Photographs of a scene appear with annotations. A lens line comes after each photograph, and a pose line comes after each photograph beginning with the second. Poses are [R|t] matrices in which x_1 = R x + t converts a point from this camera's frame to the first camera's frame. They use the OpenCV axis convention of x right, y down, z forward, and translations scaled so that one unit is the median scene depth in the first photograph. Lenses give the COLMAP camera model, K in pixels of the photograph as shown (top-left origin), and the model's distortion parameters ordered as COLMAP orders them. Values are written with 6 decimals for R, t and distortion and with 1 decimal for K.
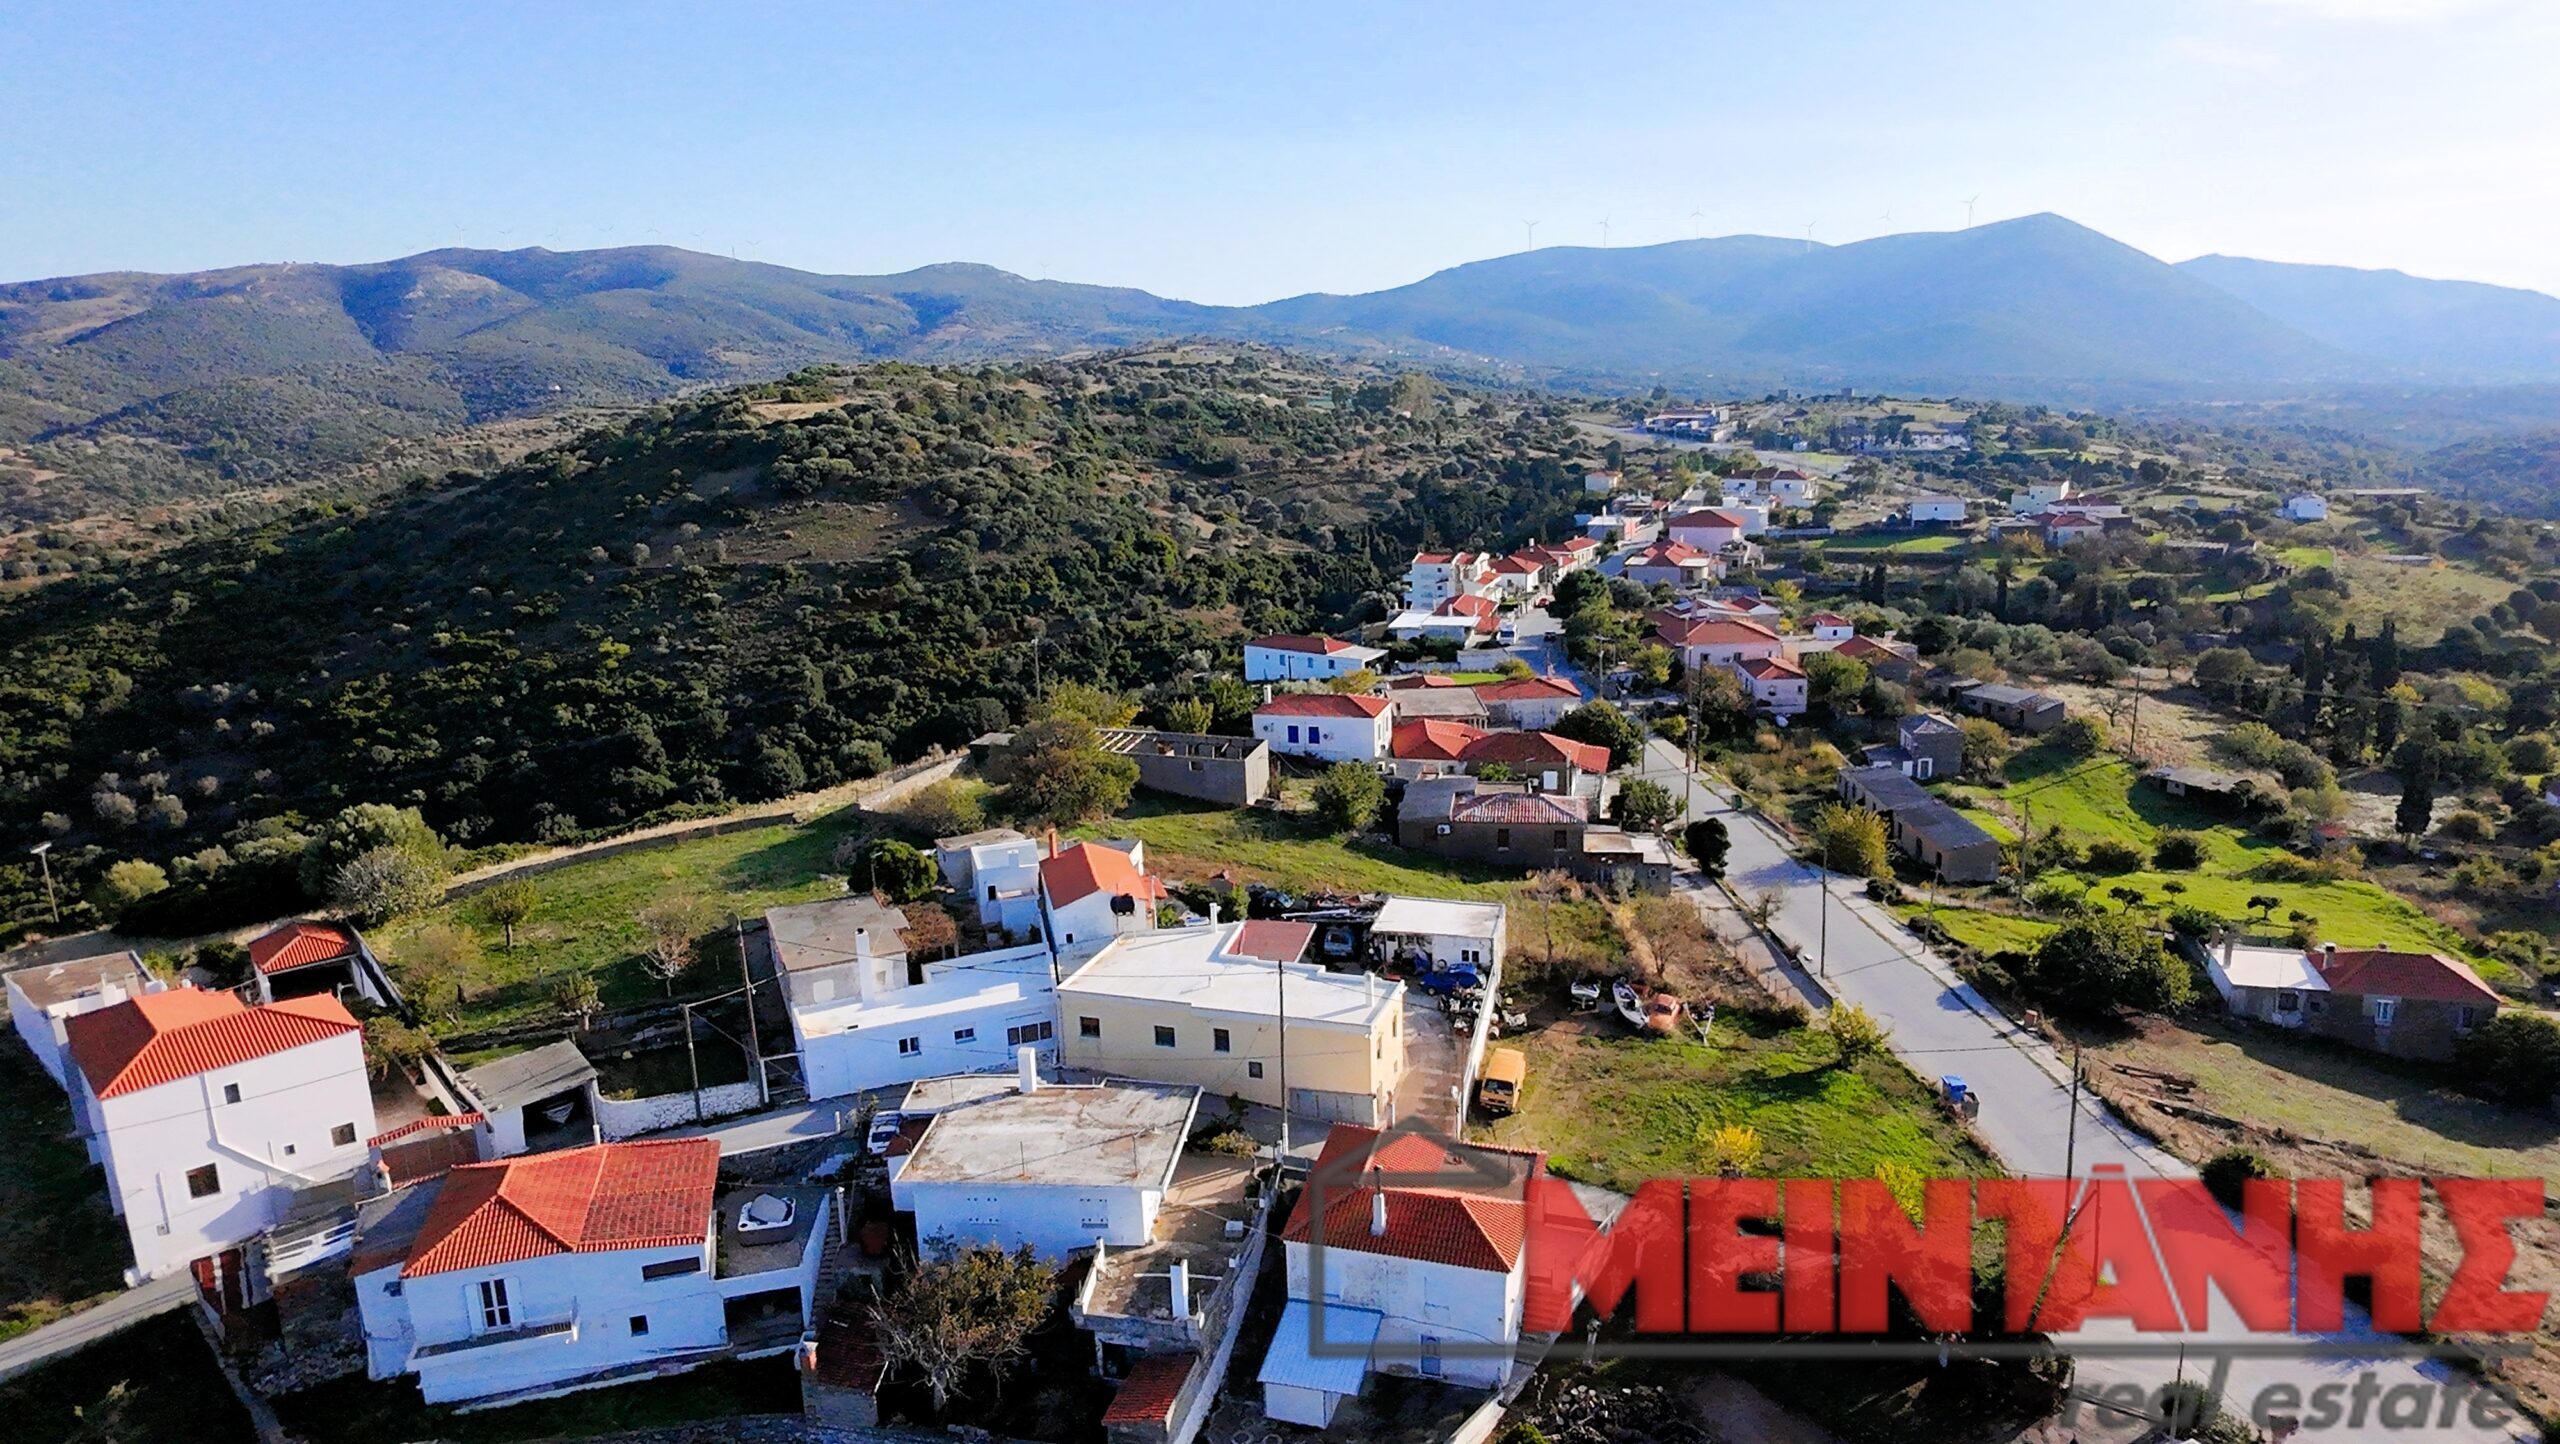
lens RADIAL K [[1636.1, 0, 1293.0], [0, 1636.1, 720.2], [0, 0, 1]] dist [0.005955, -0.004436]
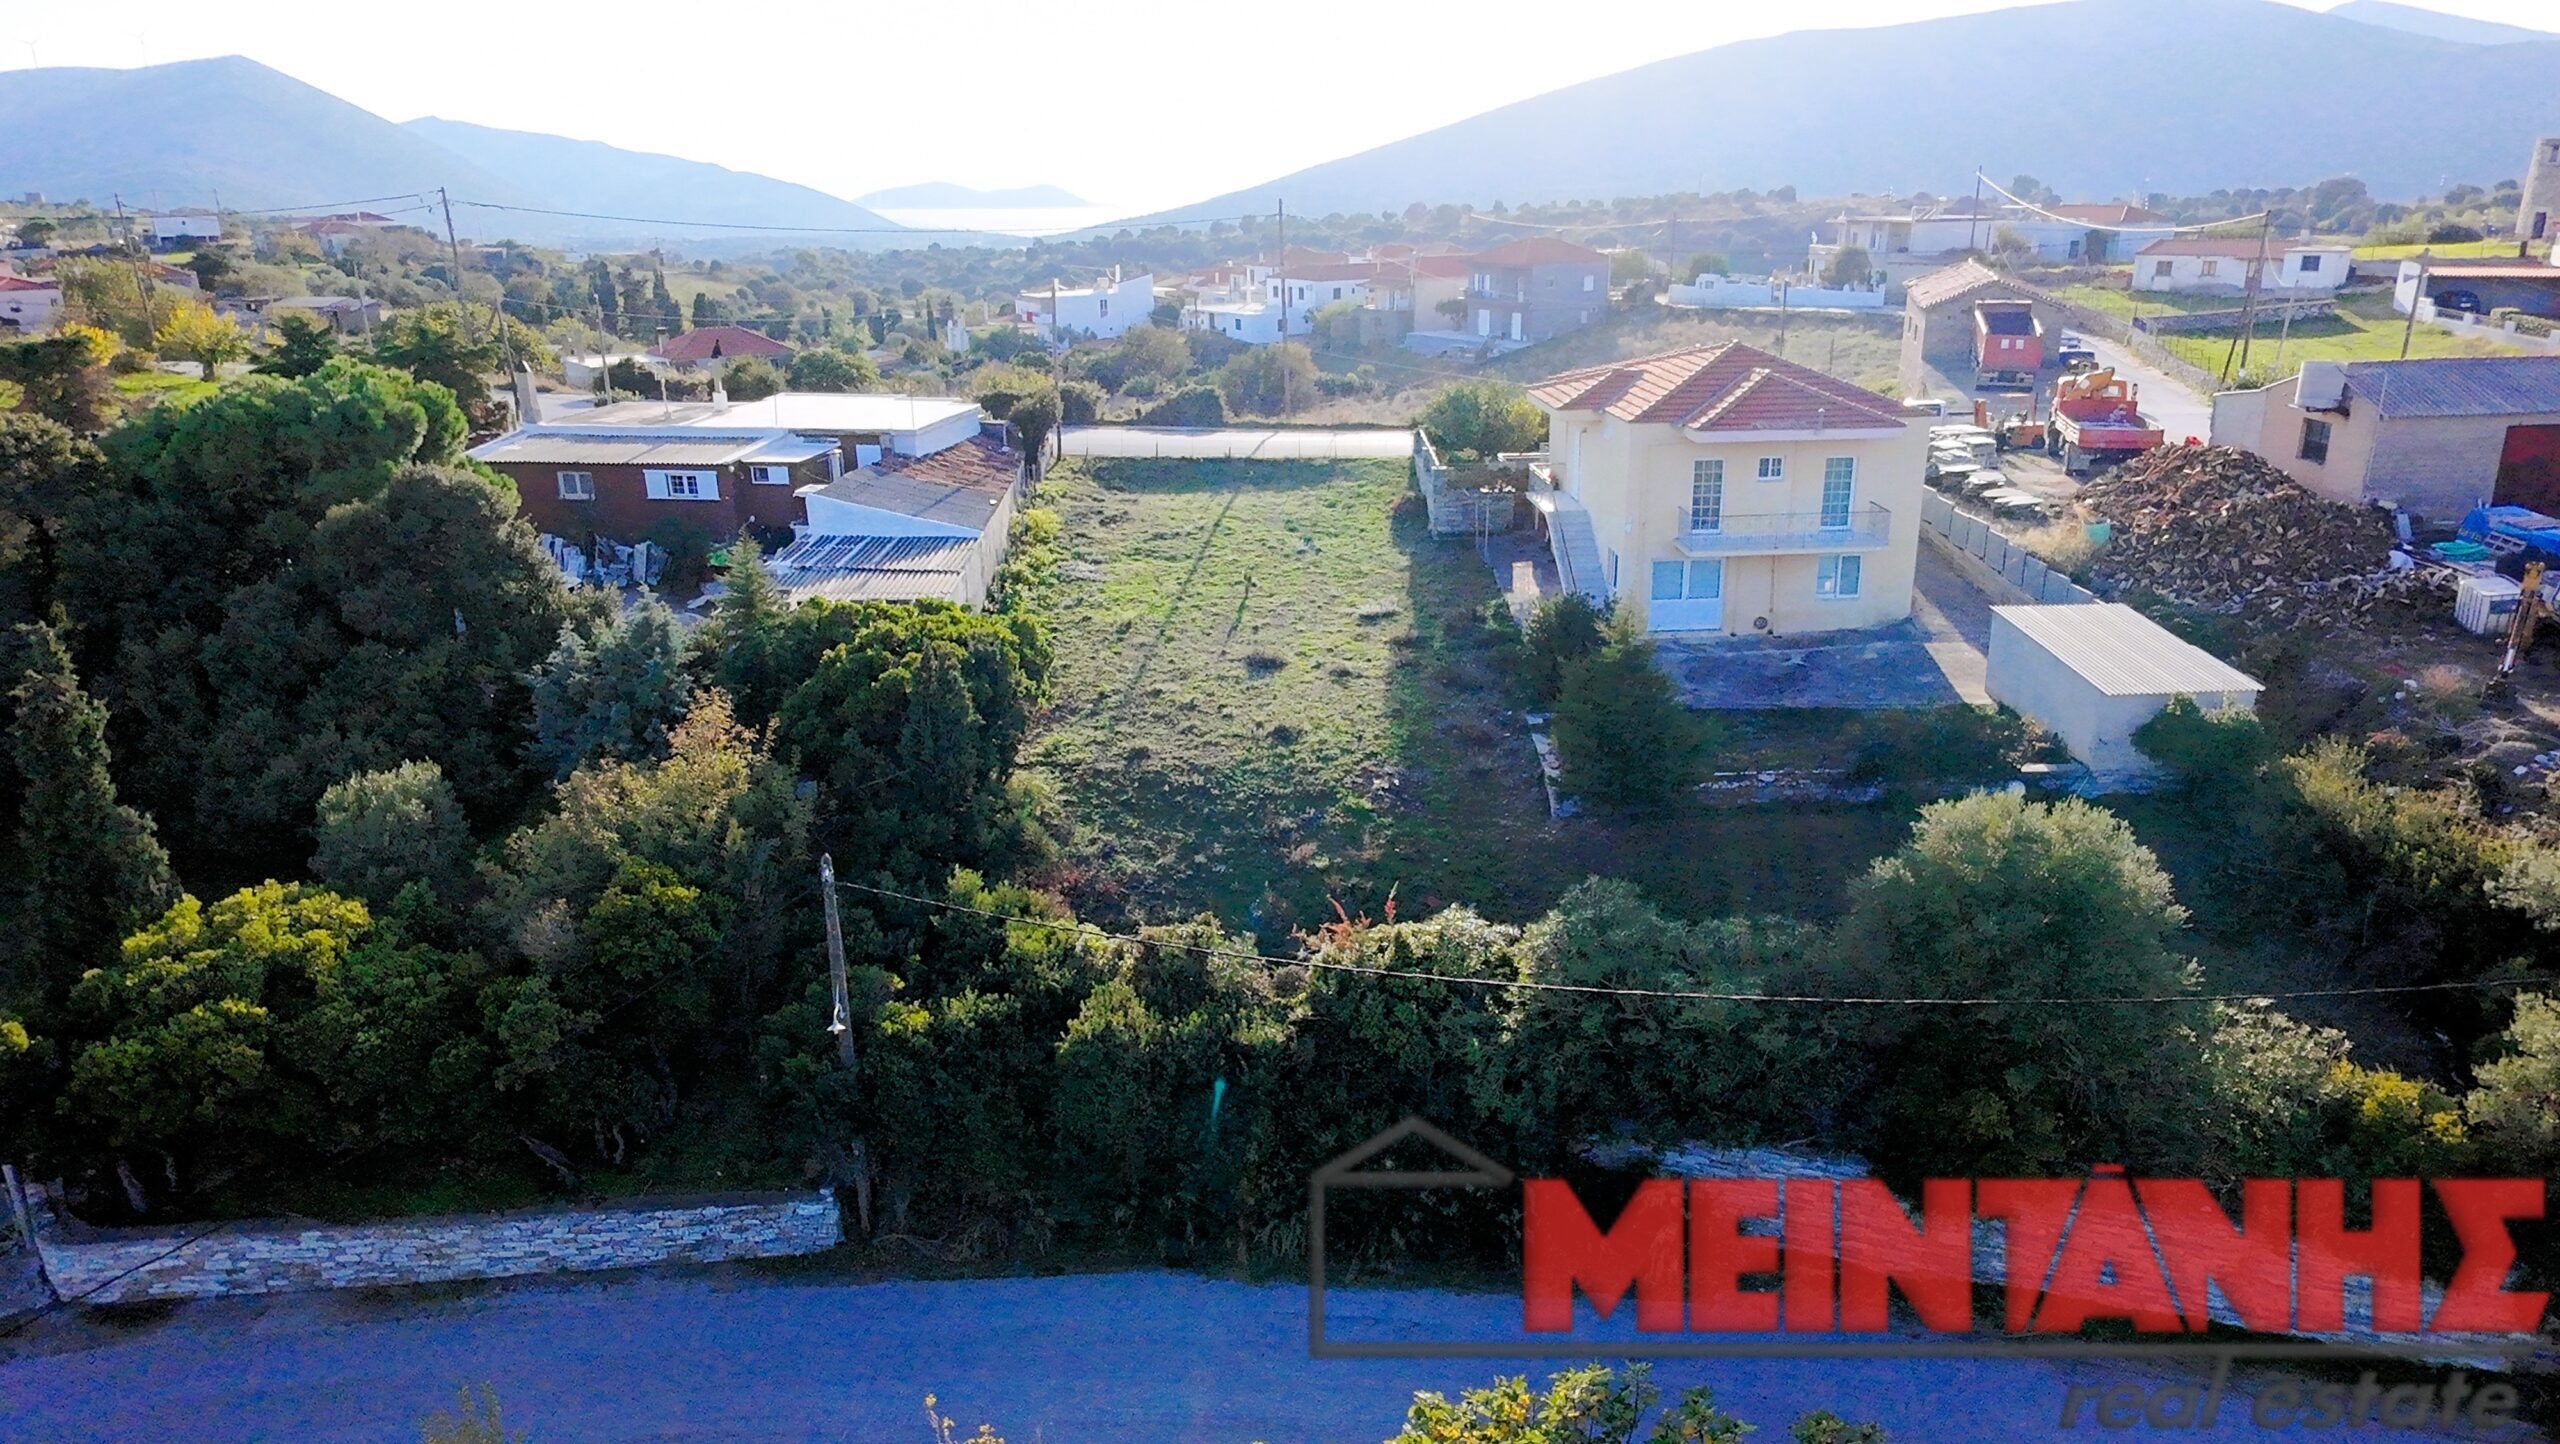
lens RADIAL K [[1636.1, 0, 1299.0], [0, 1636.1, 728.9], [0, 0, 1]] dist [0.005955, -0.004436]
pose [[0.575418, -0.239719, 0.781939, -0.026842], [0.179729, 0.969772, 0.165043, 0.141202], [-0.797867, 0.045568, 0.601109, -0.003259]]
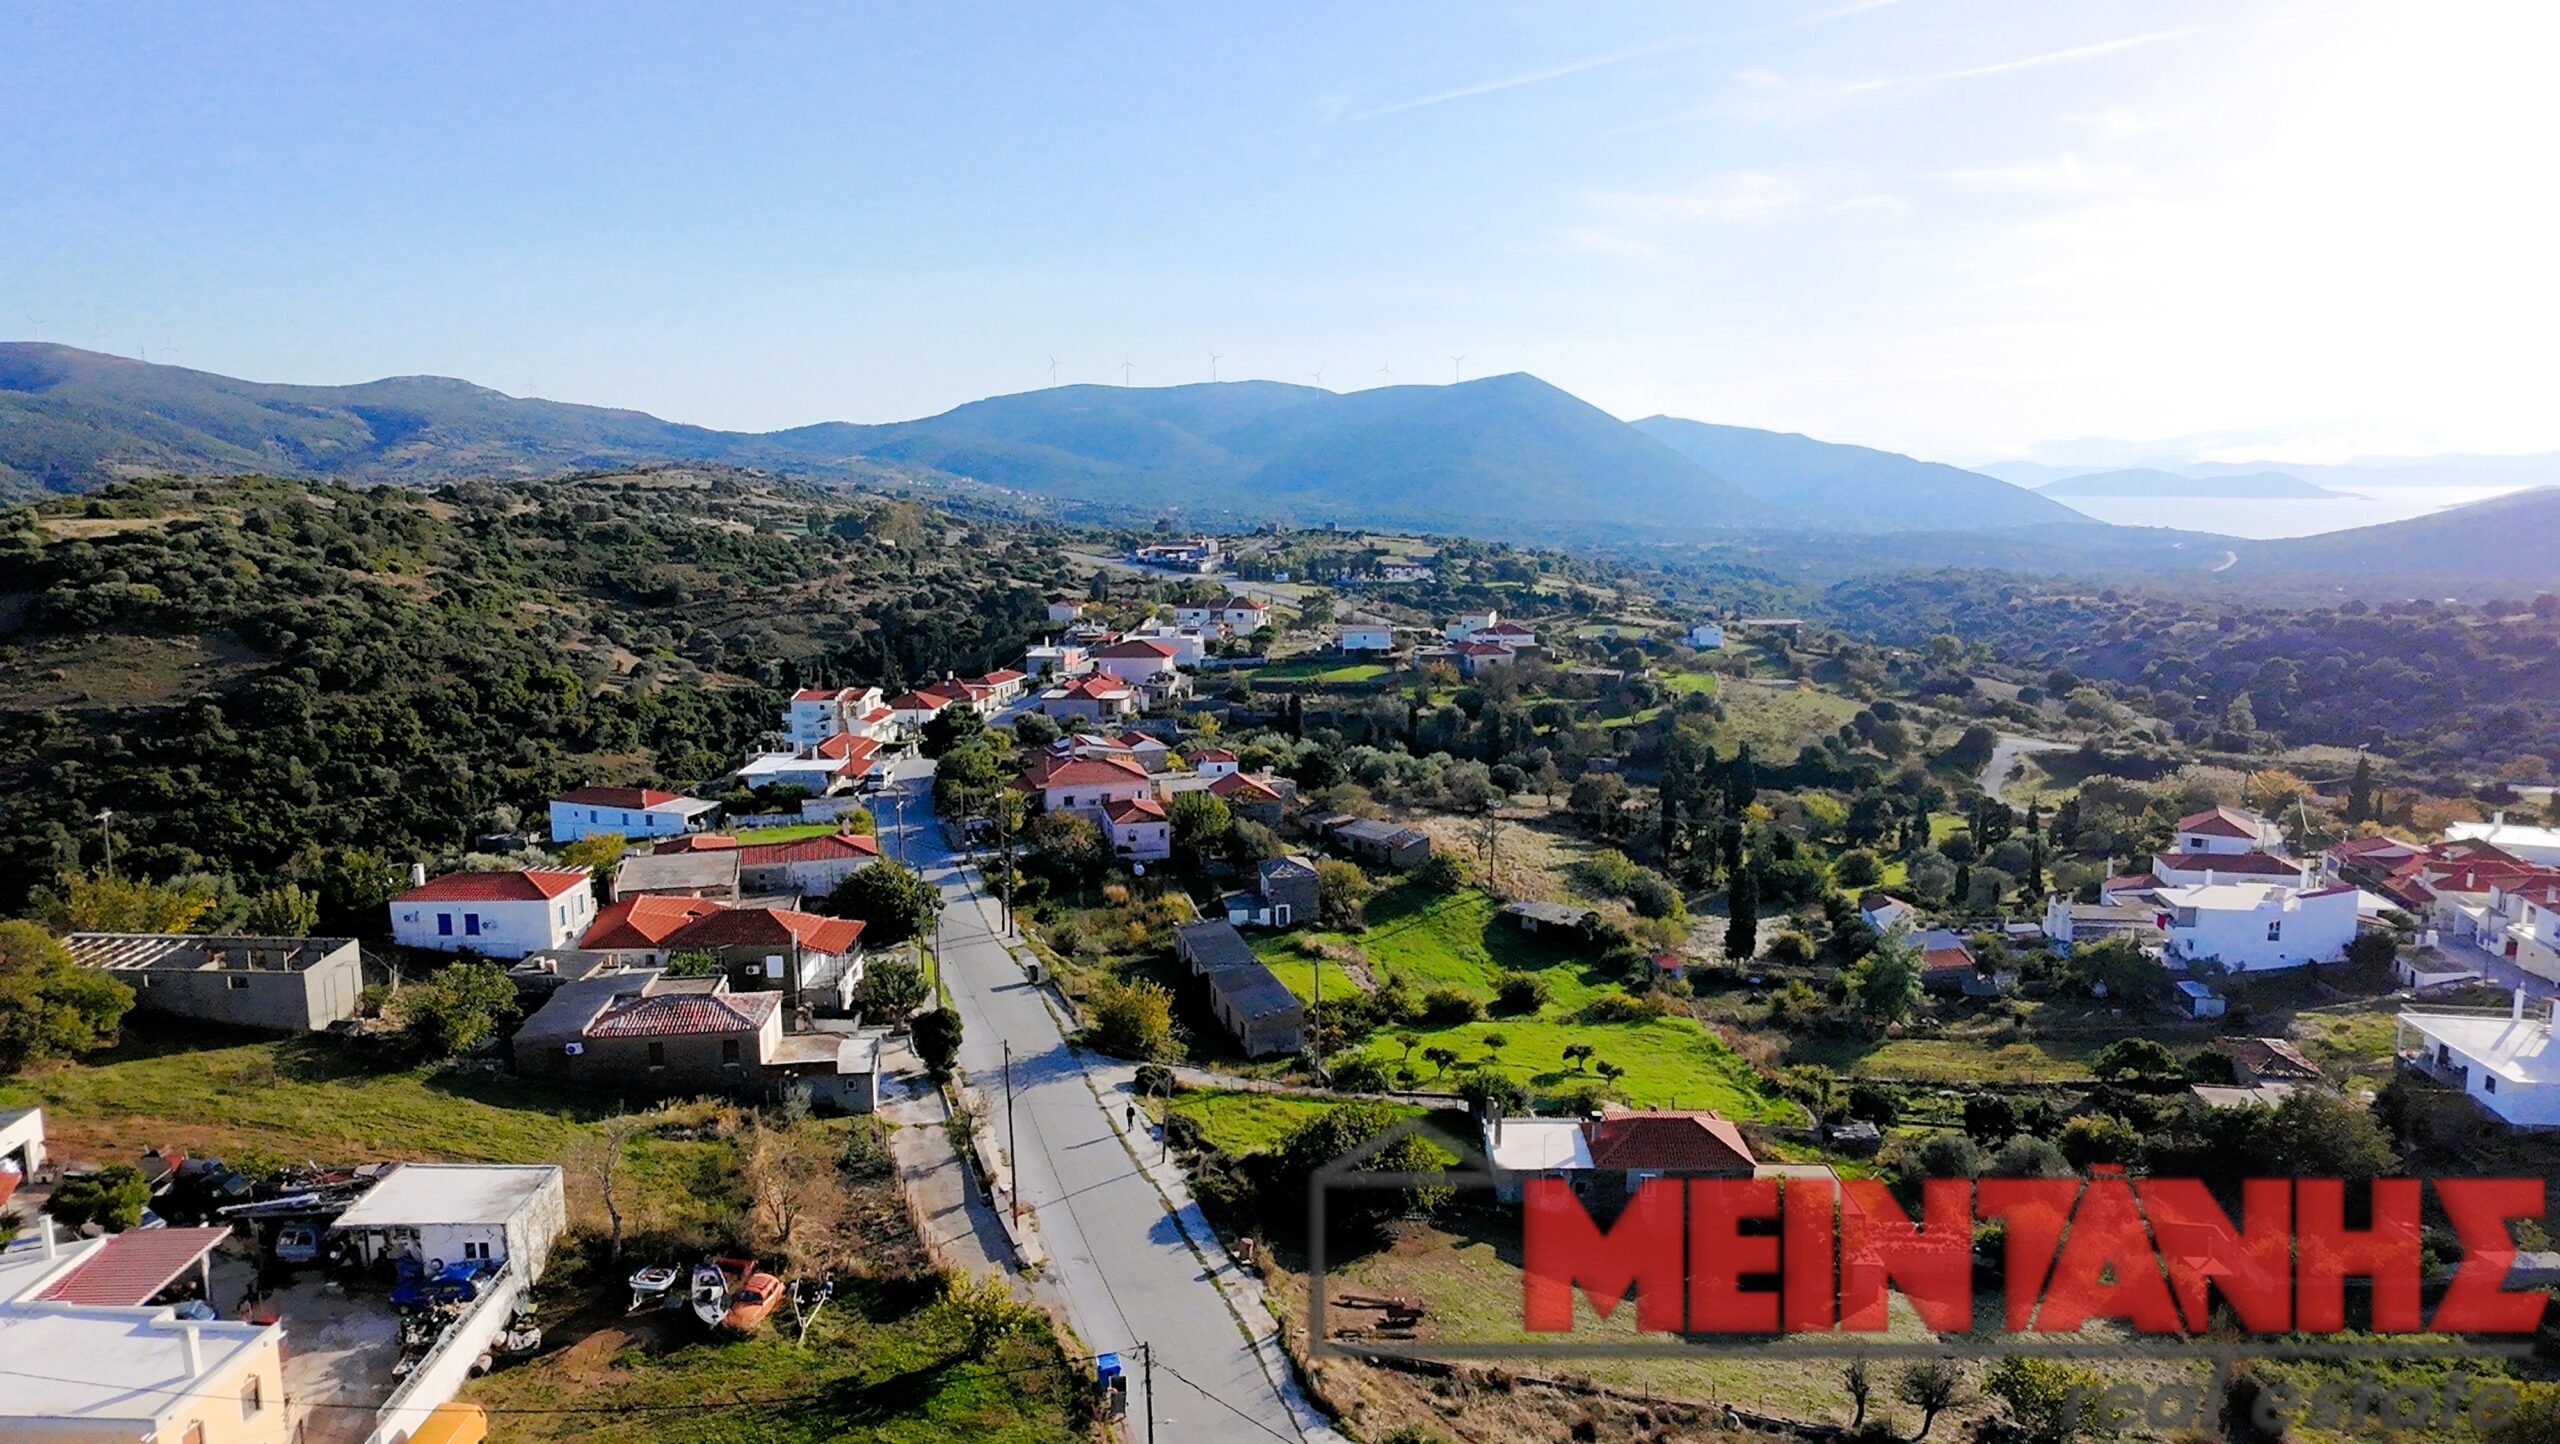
lens RADIAL K [[1636.1, 0, 1297.1], [0, 1636.1, 743.9], [0, 0, 1]] dist [0.005955, -0.004436]
pose [[0.960700, -0.021503, 0.276755, 0.109227], [0.039561, 0.997424, -0.059831, -0.009055], [-0.274756, 0.068429, 0.959076, 0.079548]]
